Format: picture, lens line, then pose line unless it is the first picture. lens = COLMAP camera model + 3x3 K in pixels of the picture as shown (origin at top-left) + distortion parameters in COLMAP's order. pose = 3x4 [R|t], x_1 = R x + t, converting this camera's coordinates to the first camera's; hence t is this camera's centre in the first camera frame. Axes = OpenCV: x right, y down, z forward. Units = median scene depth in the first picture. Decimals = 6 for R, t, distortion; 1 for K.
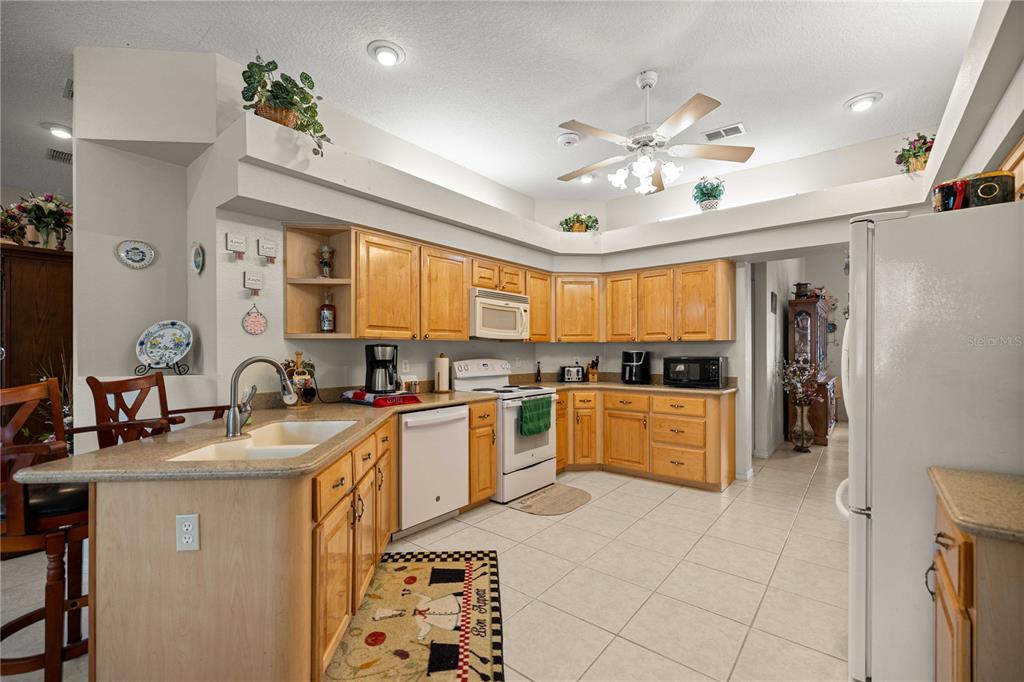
lens RADIAL K [[438.0, 0, 514.2], [0, 438.0, 348.7], [0, 0, 1]] dist [0.002330, -0.000066]
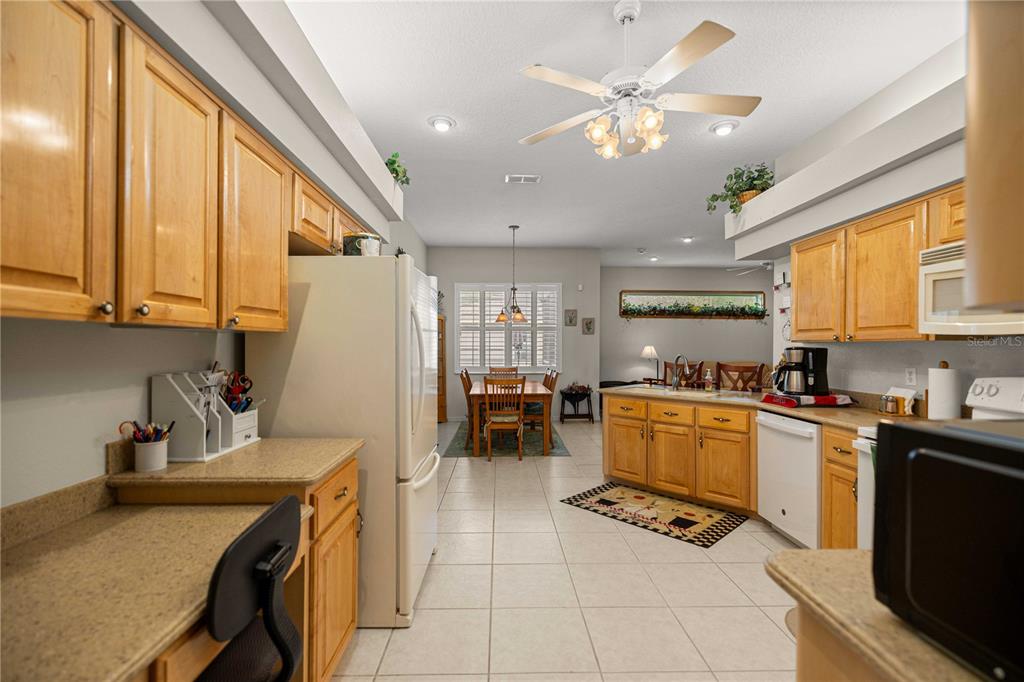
lens RADIAL K [[438.0, 0, 513.0], [0, 438.0, 344.7], [0, 0, 1]] dist [0.002330, -0.000066]
pose [[-0.762538, -0.004608, -0.646927, 1.066173], [-0.002123, 0.999987, -0.004621, -0.012764], [0.646940, -0.002150, -0.762538, 1.630510]]
